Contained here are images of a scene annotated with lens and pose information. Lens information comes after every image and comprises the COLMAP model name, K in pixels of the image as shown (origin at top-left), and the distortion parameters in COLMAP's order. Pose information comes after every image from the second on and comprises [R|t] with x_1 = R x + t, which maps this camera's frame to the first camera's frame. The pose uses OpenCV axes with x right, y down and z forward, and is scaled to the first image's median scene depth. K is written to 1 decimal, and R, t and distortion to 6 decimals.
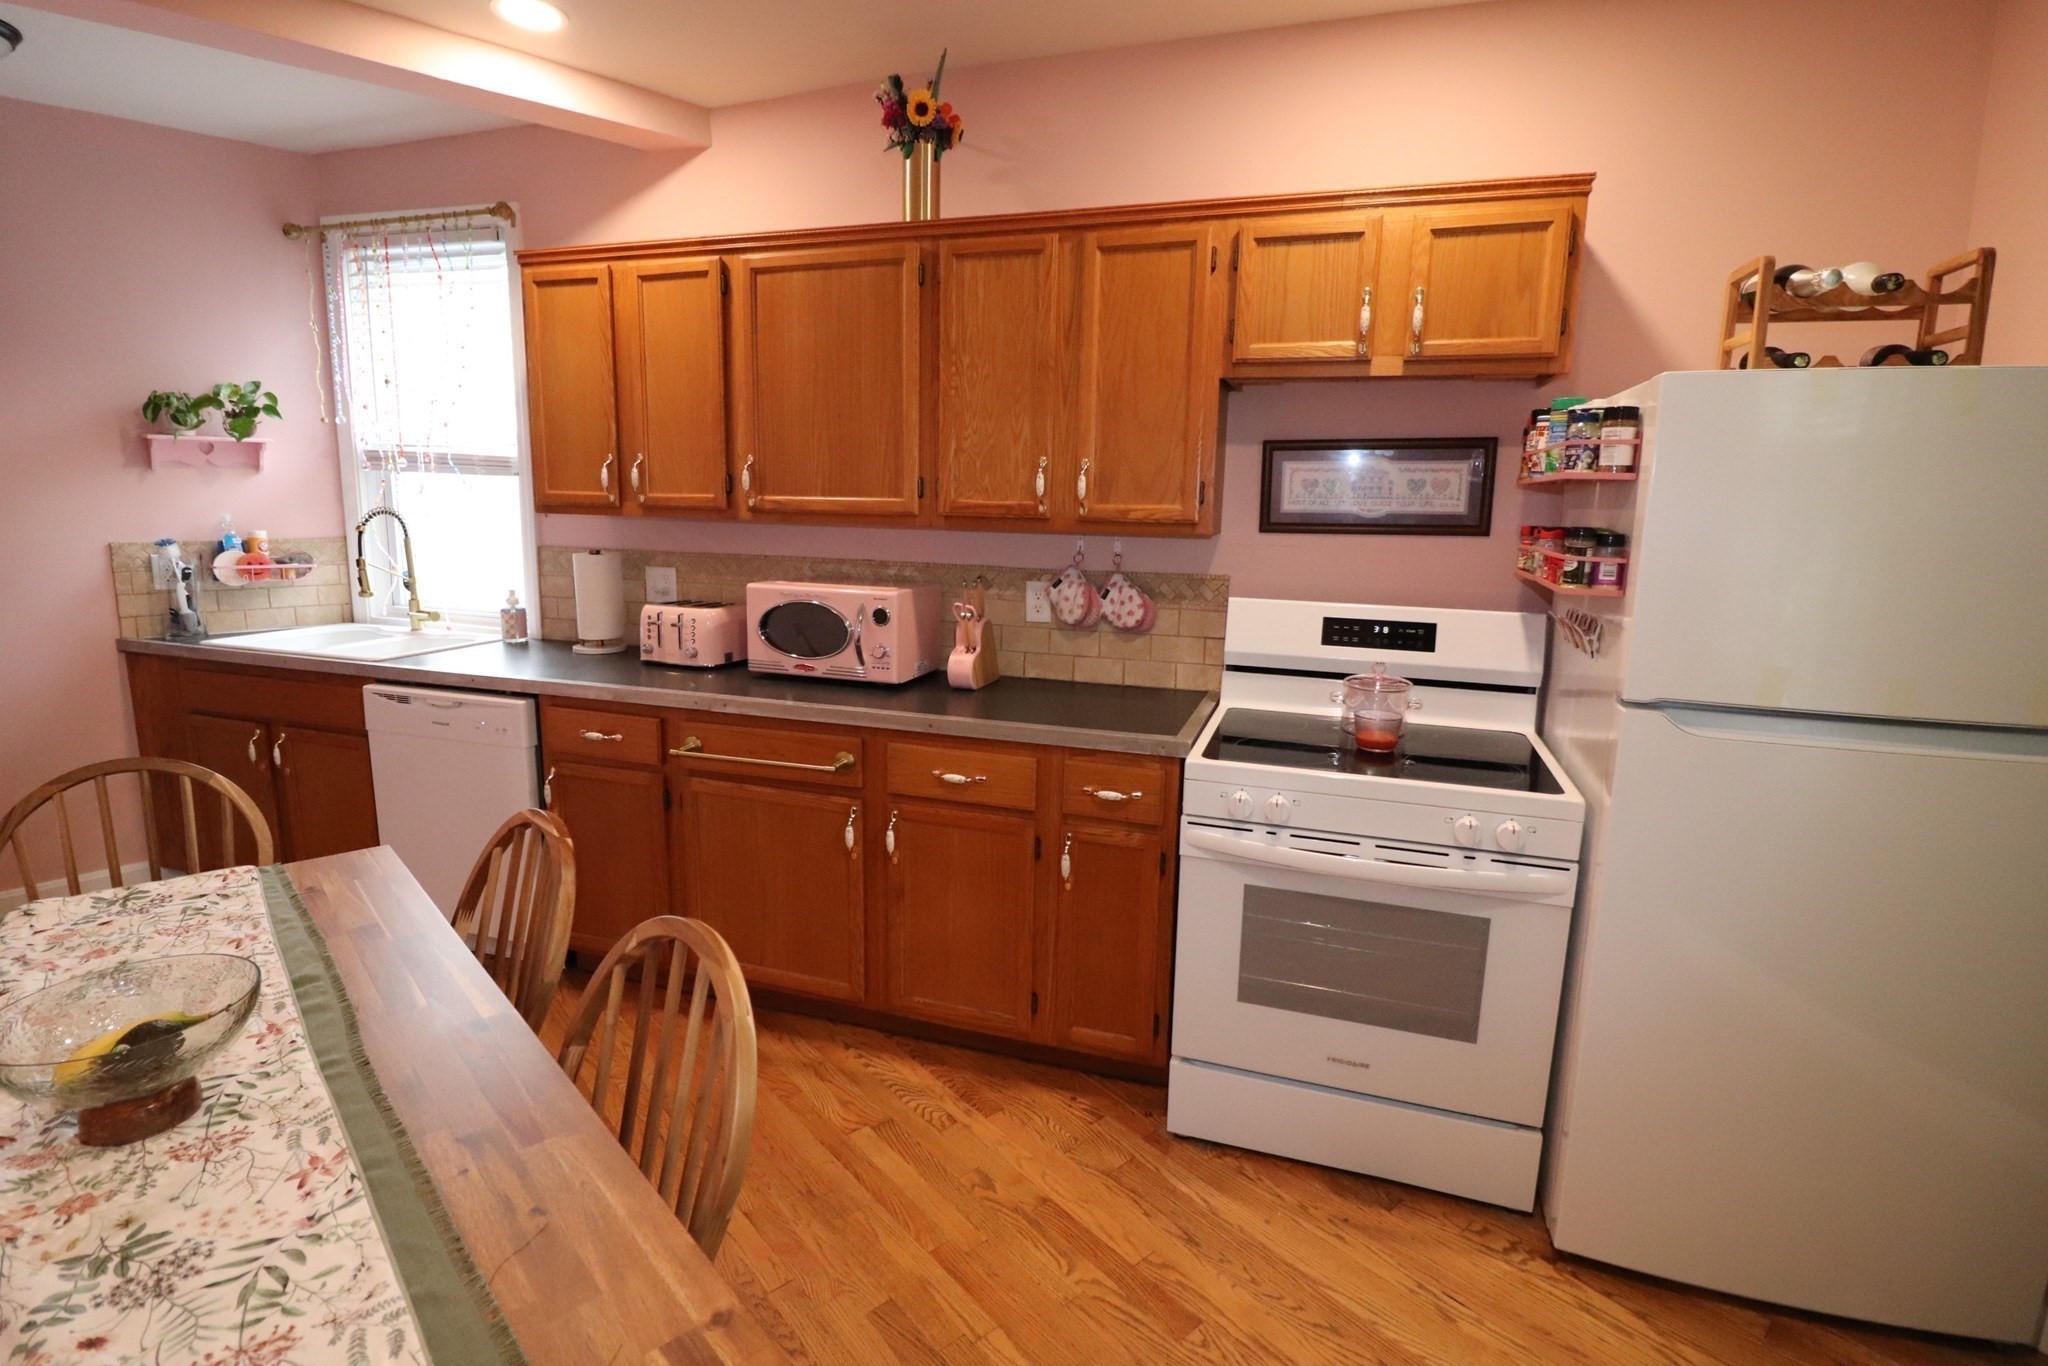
lens RADIAL K [[972.8, 0, 1023.8], [0, 972.8, 654.6], [0, 0, 1]] dist [-0.010283, -0.001051]
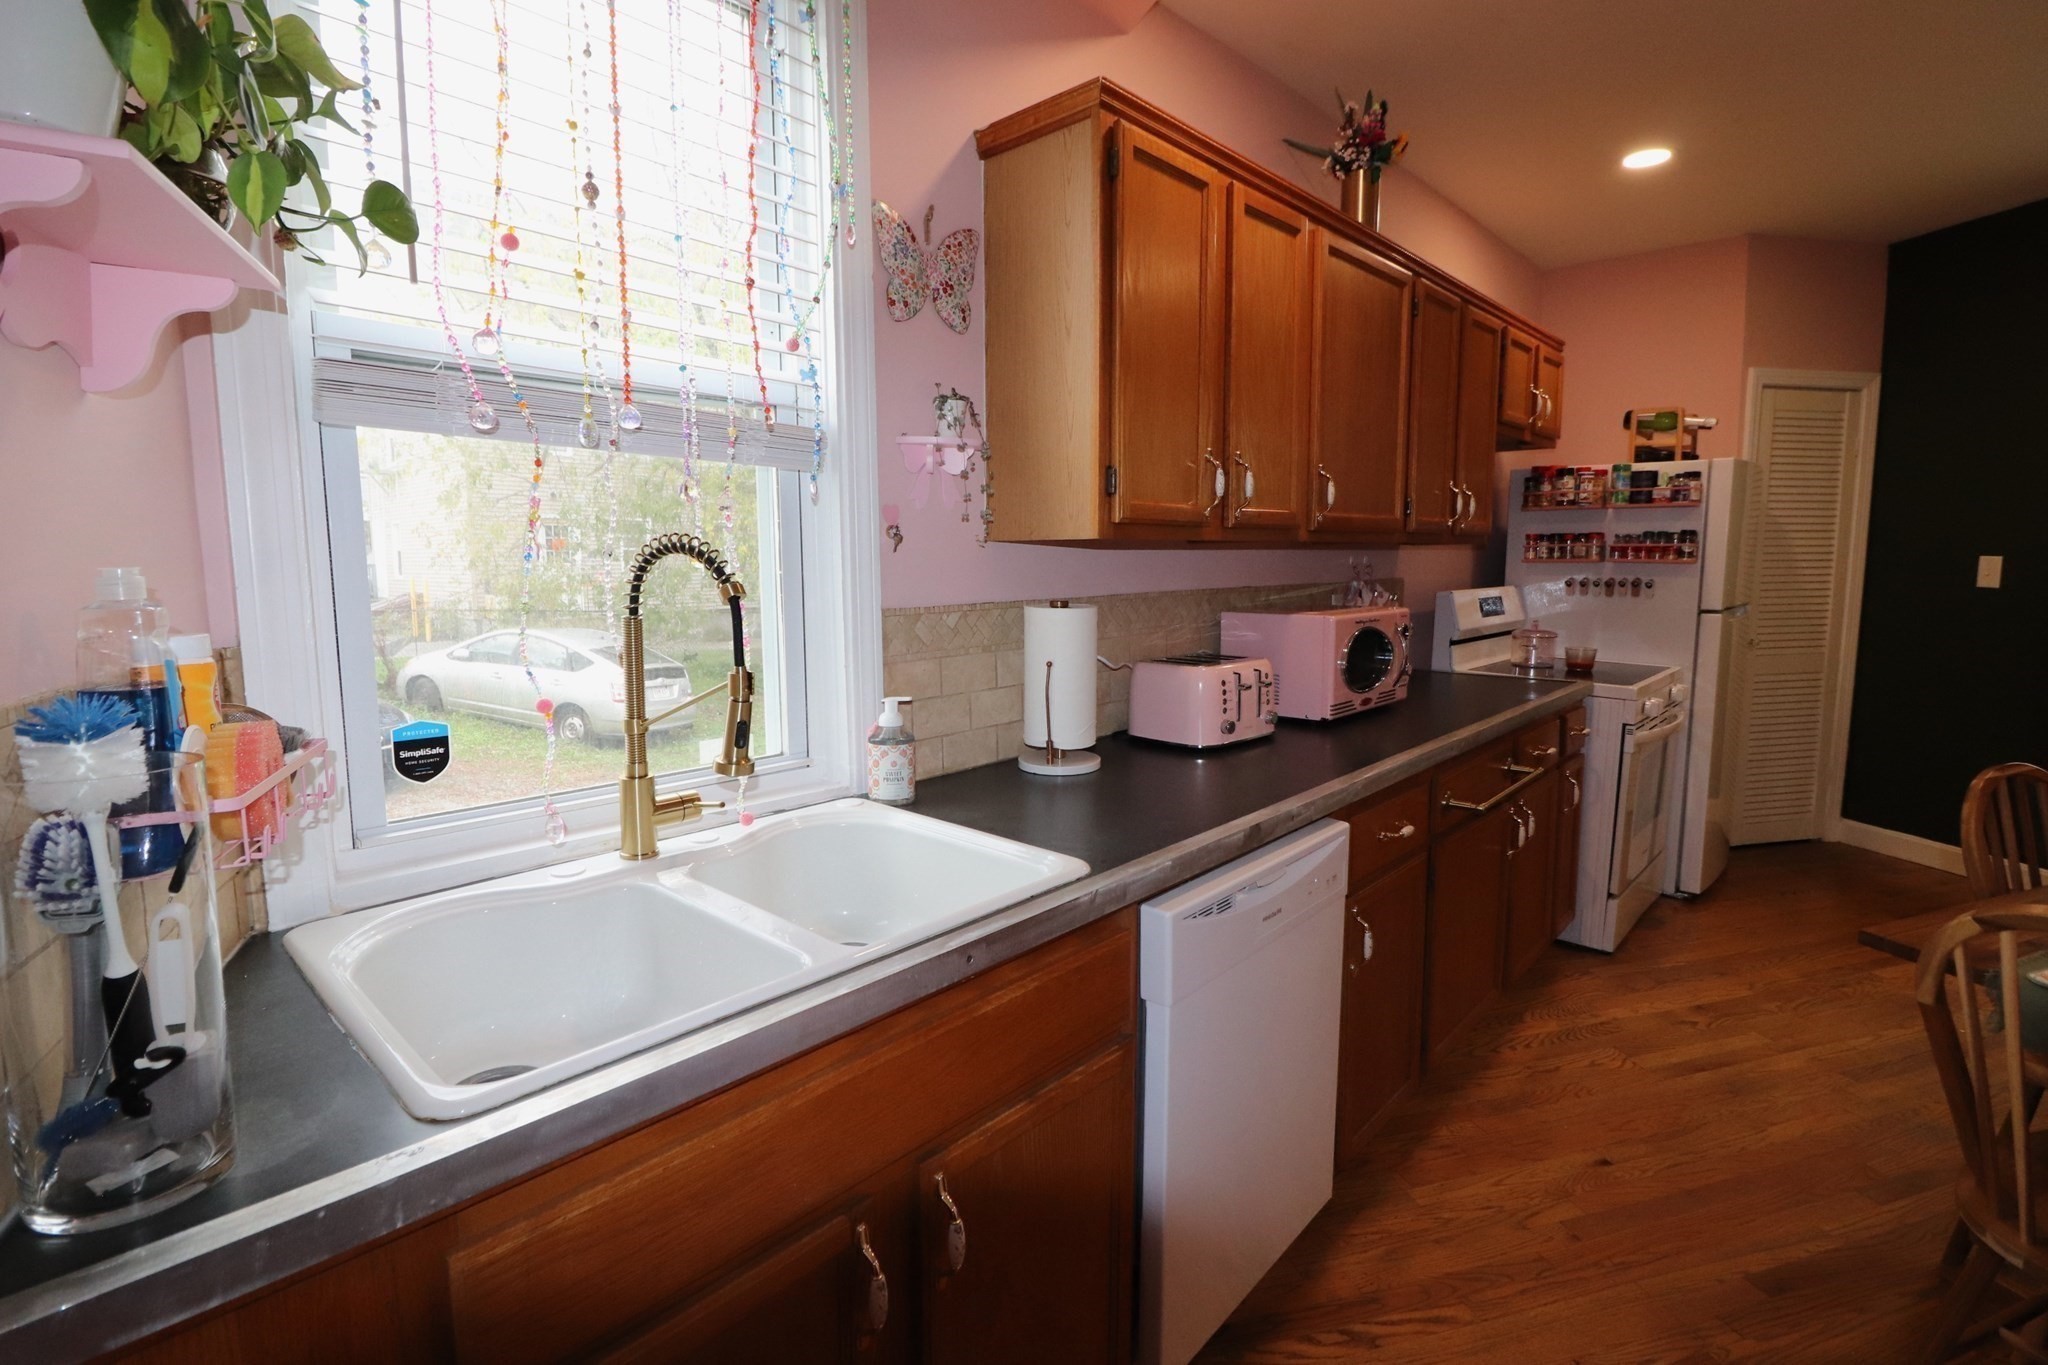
lens RADIAL K [[984.5, 0, 1043.0], [0, 984.5, 672.2], [0, 0, 1]] dist [-0.001638, -0.012211]
pose [[0.404897, -0.136511, 0.904115, -1.093318], [0.163873, 0.983617, 0.075127, -0.121979], [-0.899558, 0.117741, 0.420634, 0.834581]]
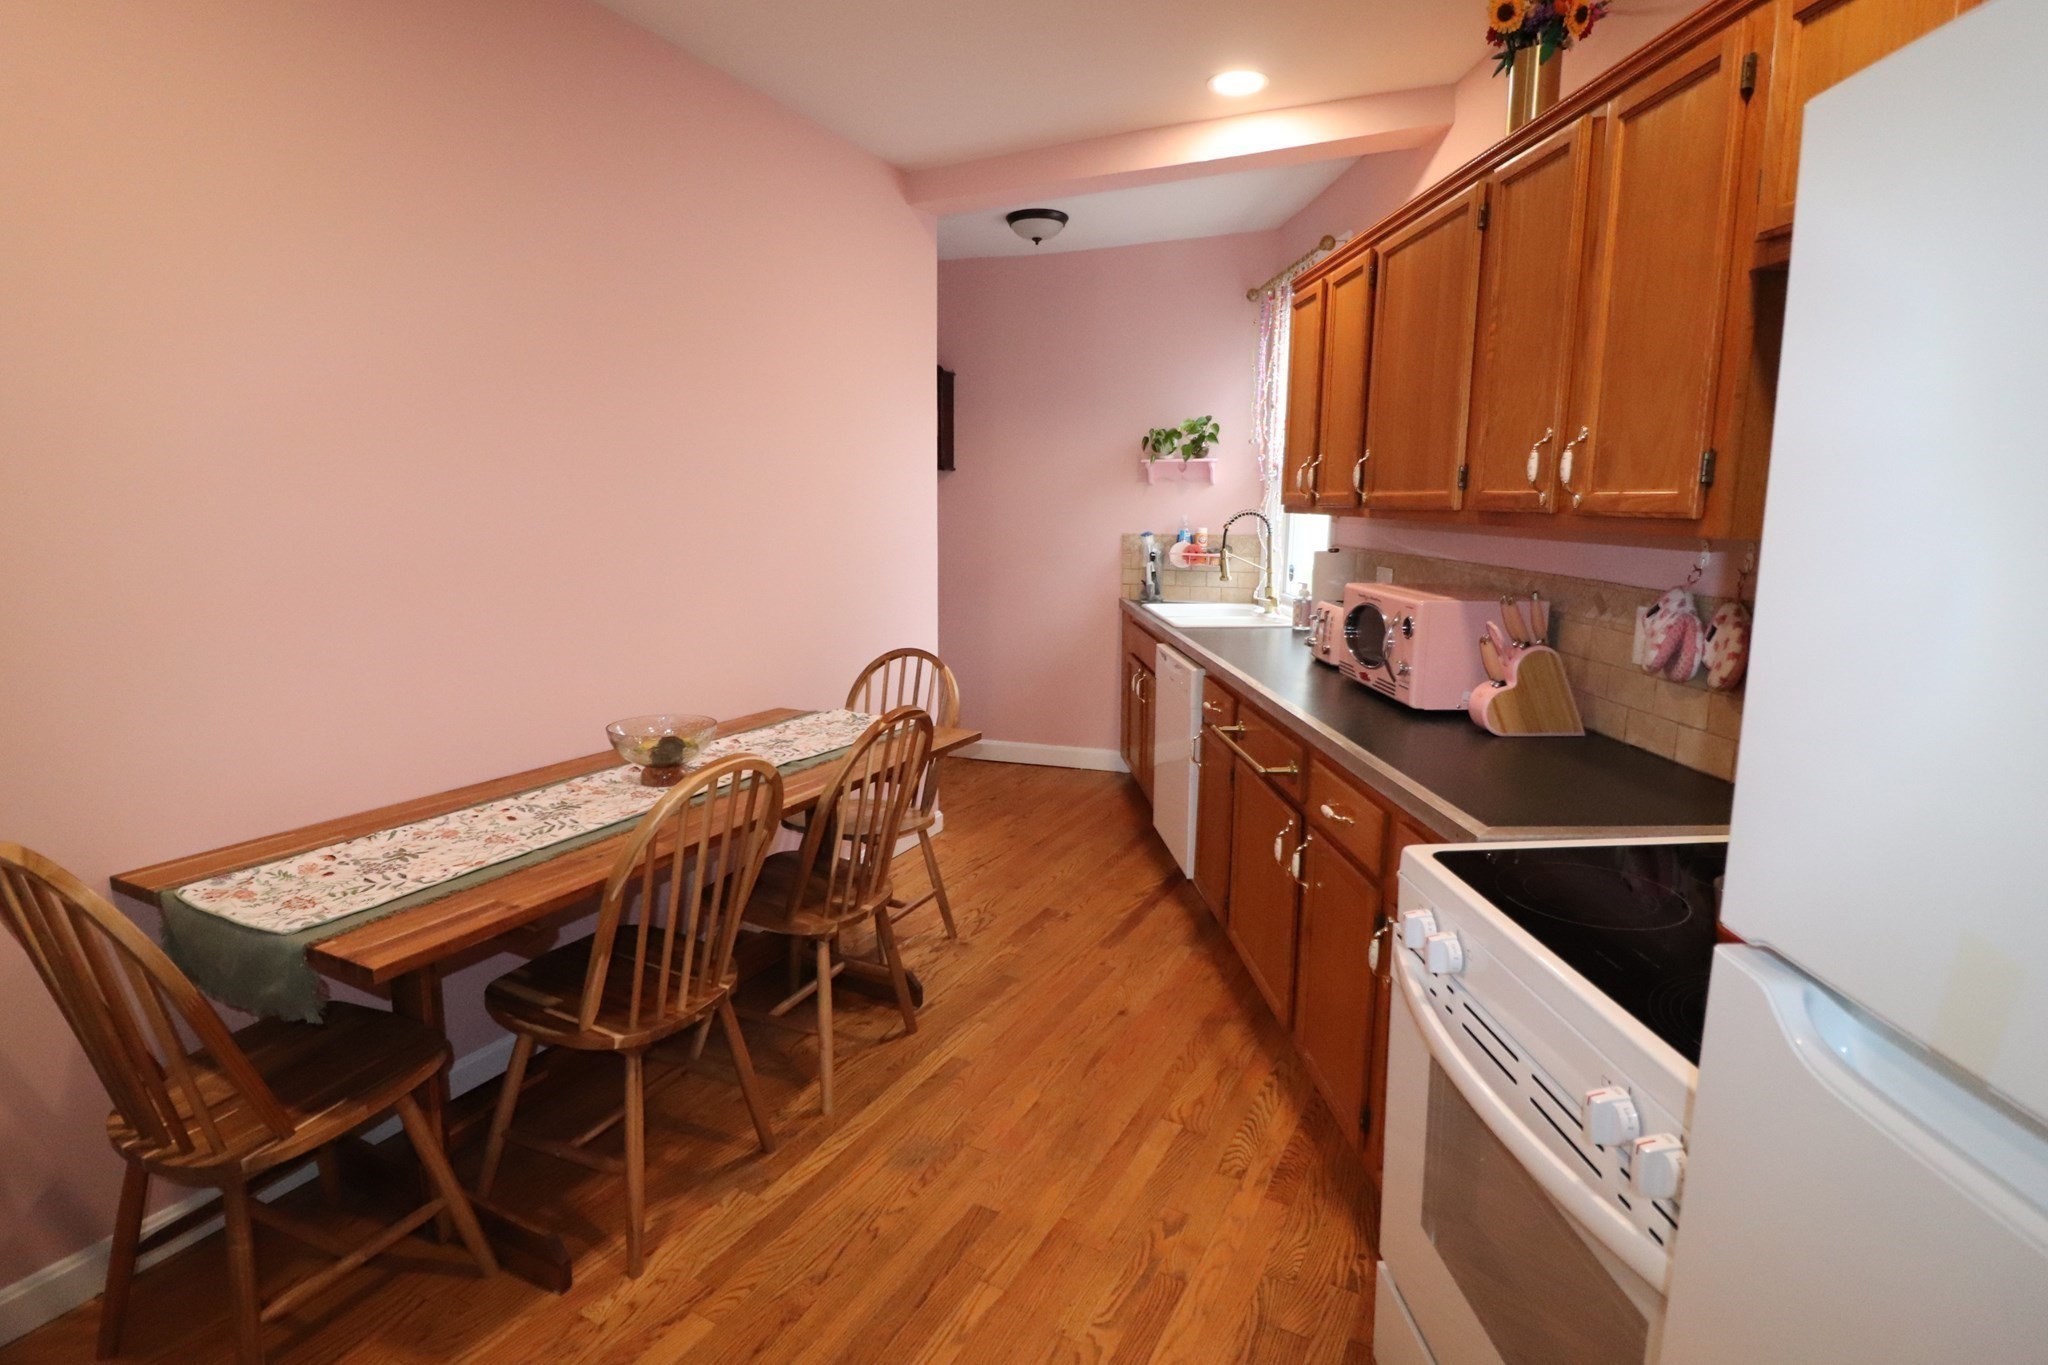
lens RADIAL K [[1018.4, 0, 1027.3], [0, 1018.4, 651.8], [0, 0, 1]] dist [-0.003629, -0.000606]
pose [[0.357723, 0.123406, -0.925638, 0.523148], [-0.152119, 0.985690, 0.072624, -0.029337], [0.921354, 0.114828, 0.371377, 0.322284]]
